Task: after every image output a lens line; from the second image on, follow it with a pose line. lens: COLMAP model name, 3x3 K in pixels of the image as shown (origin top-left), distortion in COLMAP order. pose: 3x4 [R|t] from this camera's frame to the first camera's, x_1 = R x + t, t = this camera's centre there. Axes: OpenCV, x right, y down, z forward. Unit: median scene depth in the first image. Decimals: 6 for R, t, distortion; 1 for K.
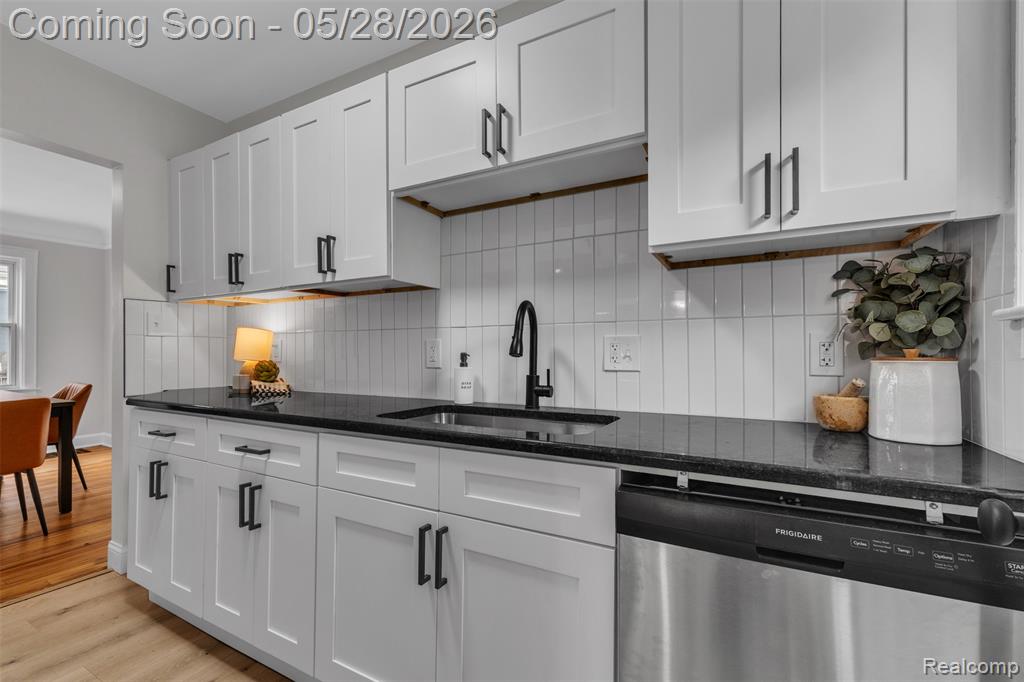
lens RADIAL K [[468.5, 0, 508.1], [0, 468.5, 346.3], [0, 0, 1]] dist [0.020258, -0.000037]
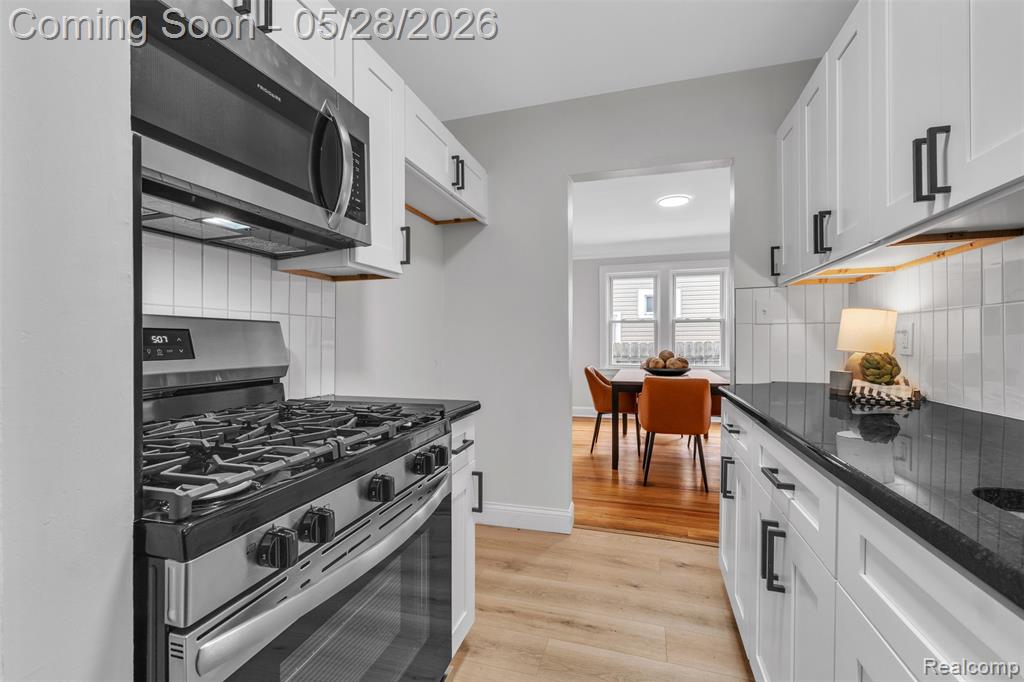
lens RADIAL K [[435.4, 0, 509.9], [0, 435.4, 339.7], [0, 0, 1]] dist [0.003823, -0.000501]
pose [[0.196833, -0.001606, -0.980436, 0.017626], [0.009059, 0.999959, 0.000181, 0.005480], [0.980395, -0.008918, 0.196840, 0.334567]]
